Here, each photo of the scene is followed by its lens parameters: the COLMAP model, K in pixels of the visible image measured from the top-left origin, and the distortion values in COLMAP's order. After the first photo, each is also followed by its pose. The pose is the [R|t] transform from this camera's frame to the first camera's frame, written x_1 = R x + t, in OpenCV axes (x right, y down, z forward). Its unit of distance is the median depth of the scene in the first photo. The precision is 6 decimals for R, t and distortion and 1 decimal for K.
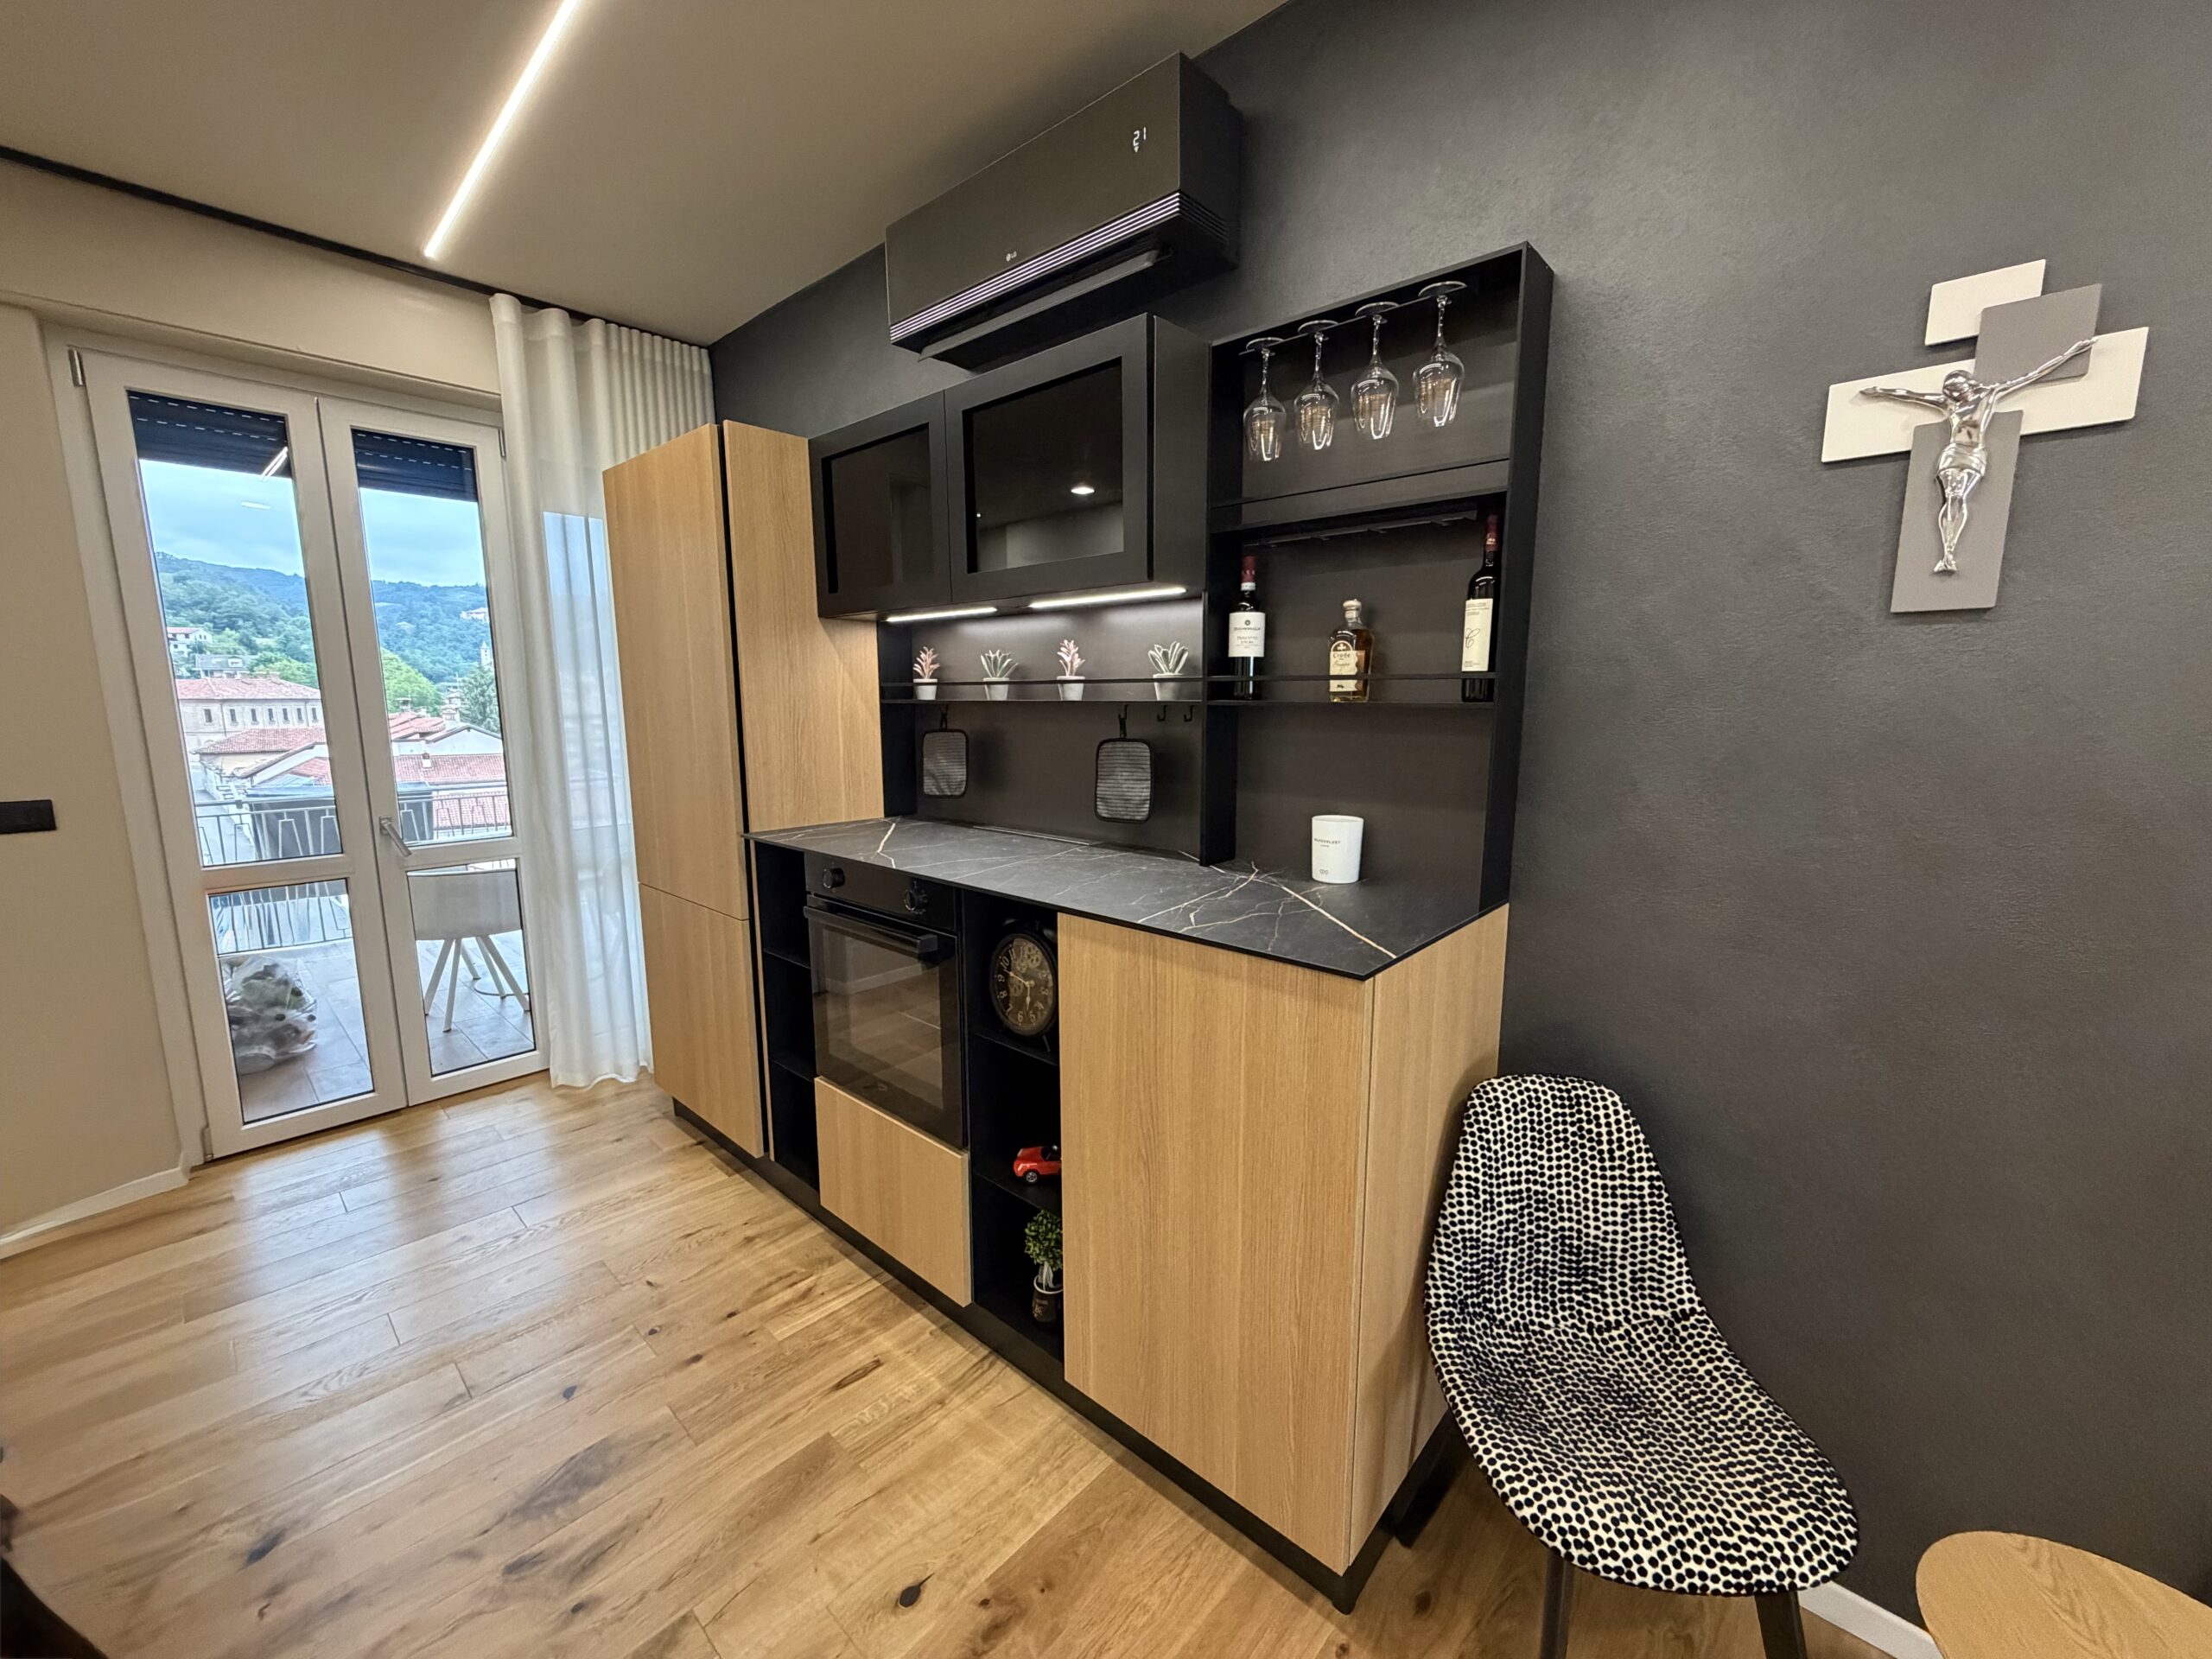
lens RADIAL K [[882.8, 0, 1108.4], [0, 882.8, 835.4], [0, 0, 1]] dist [0.001363, -0.000222]
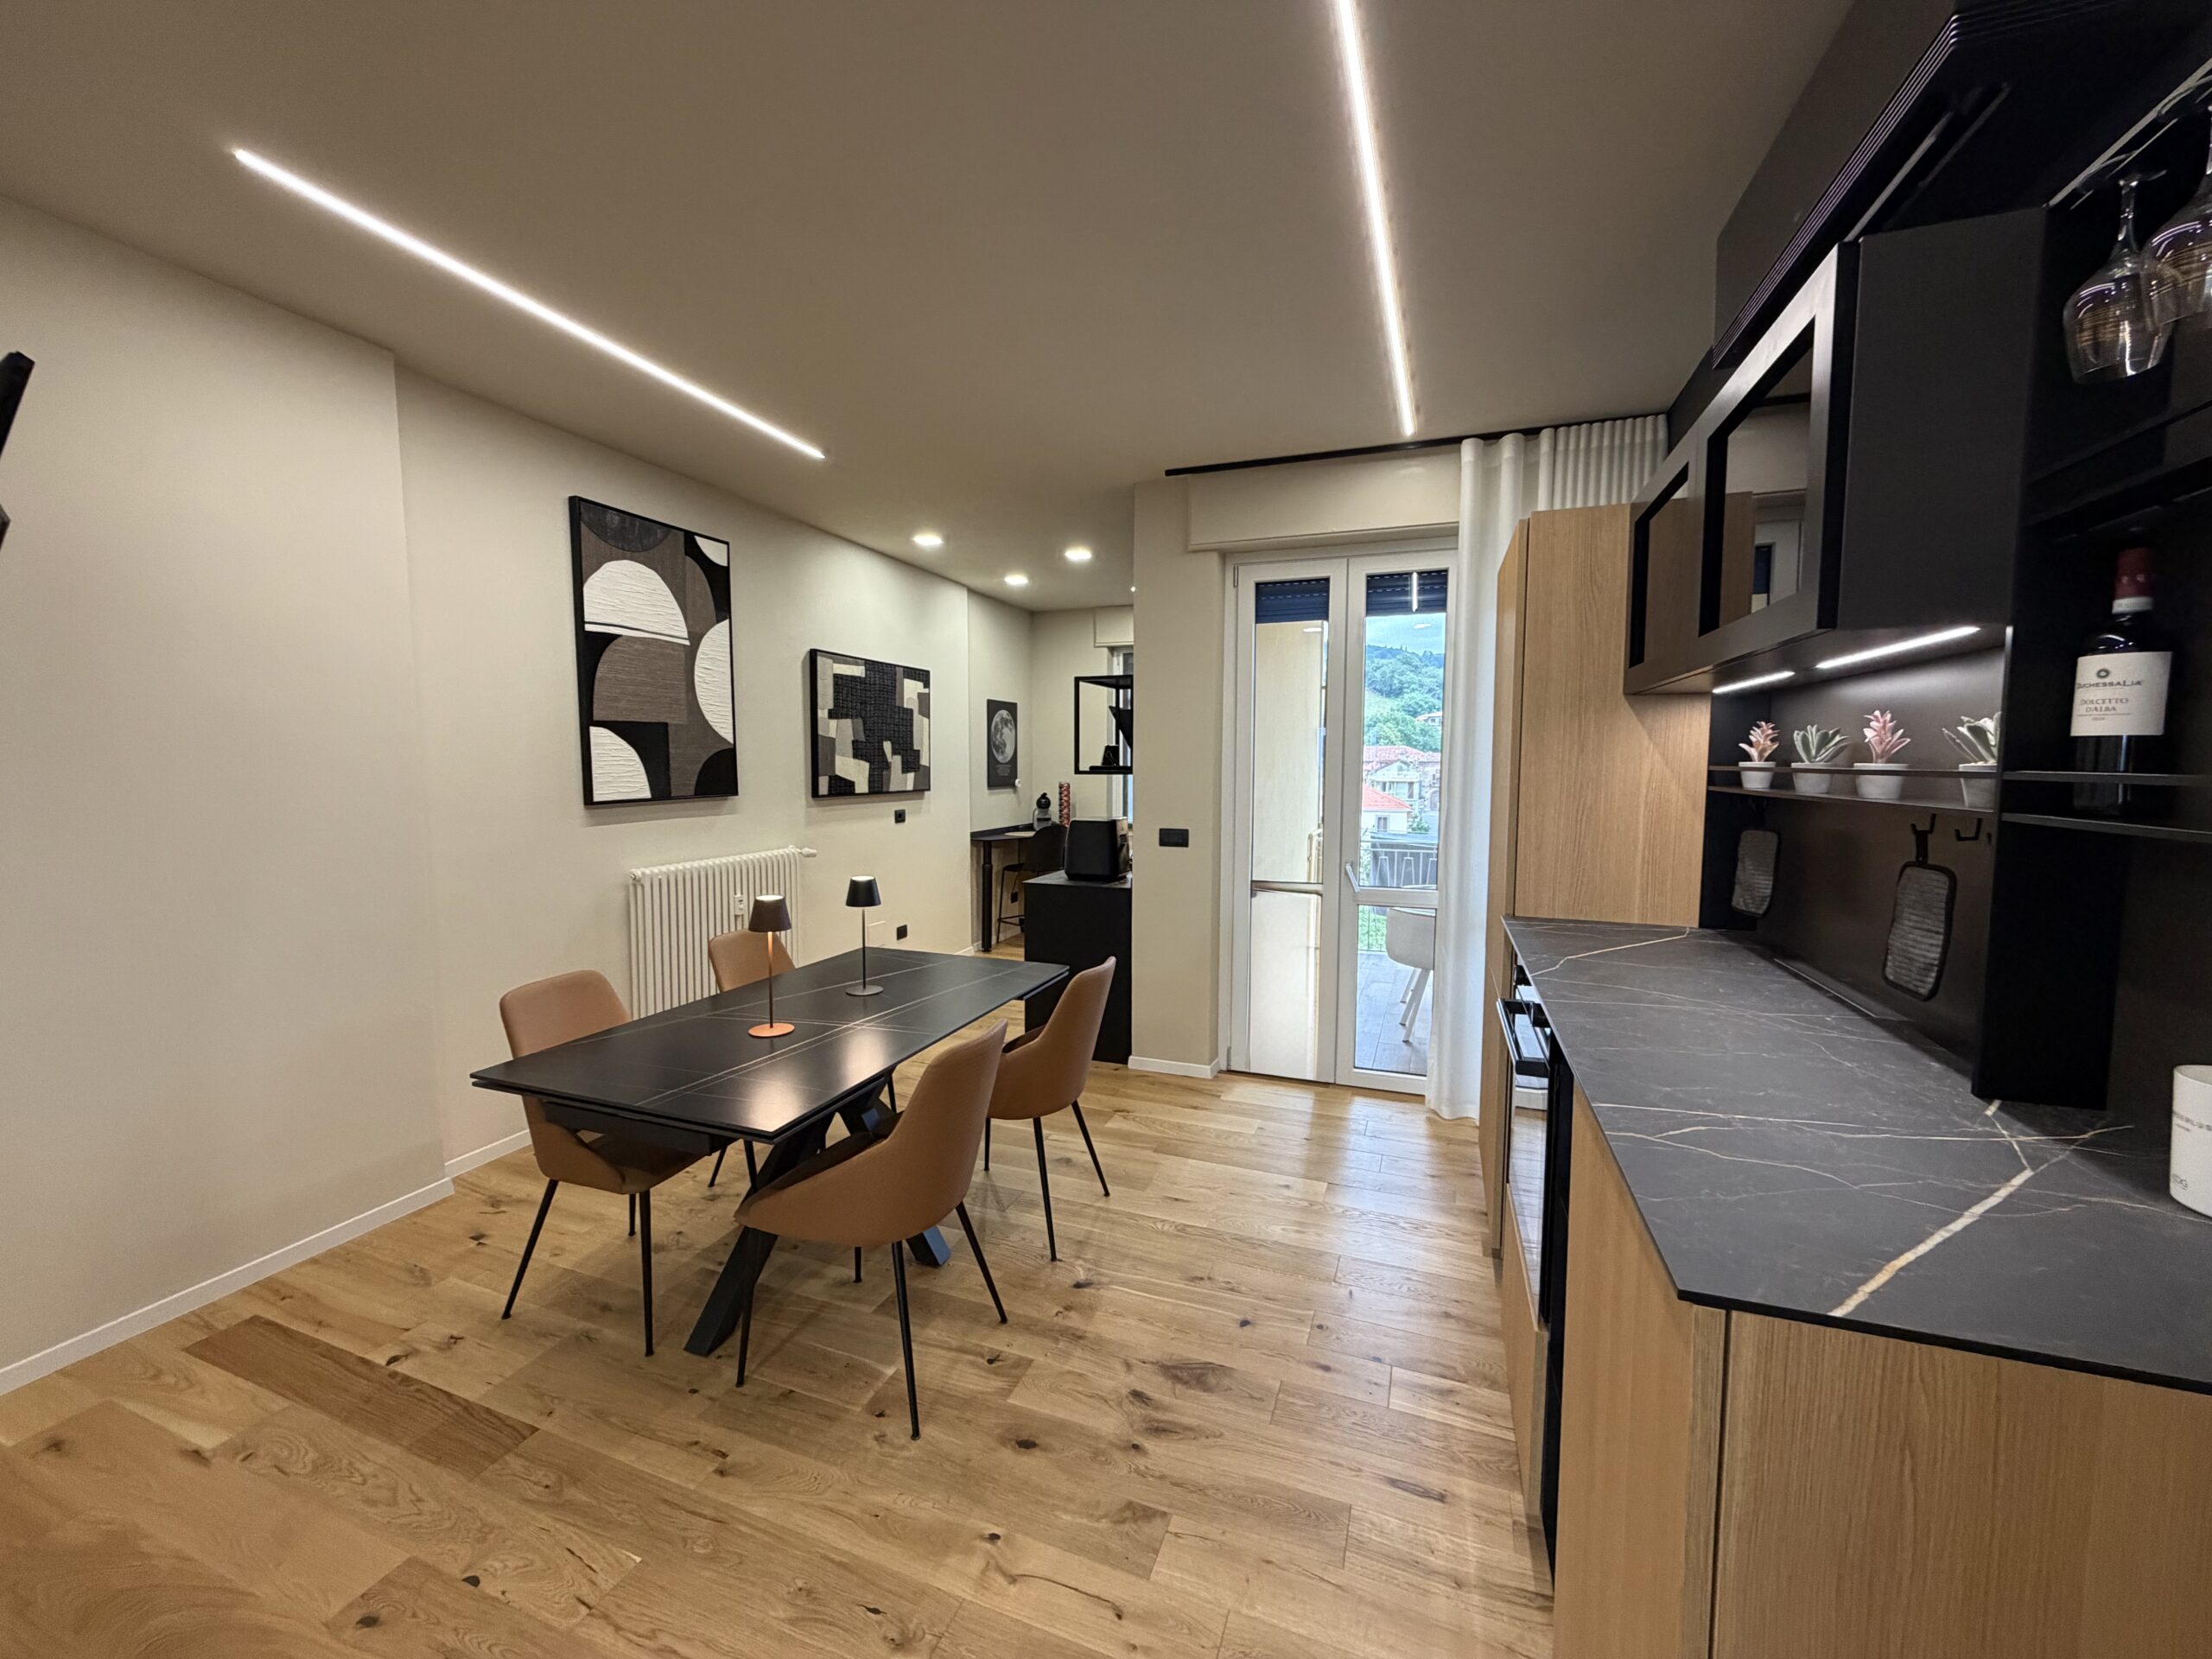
lens RADIAL K [[882.8, 0, 1095.5], [0, 882.8, 838.4], [0, 0, 1]] dist [0.001363, -0.000222]
pose [[0.367836, 0.085799, -0.925924, 0.311900], [-0.149098, 0.988293, 0.032346, -0.048475], [0.917860, 0.126155, 0.376323, 0.176023]]
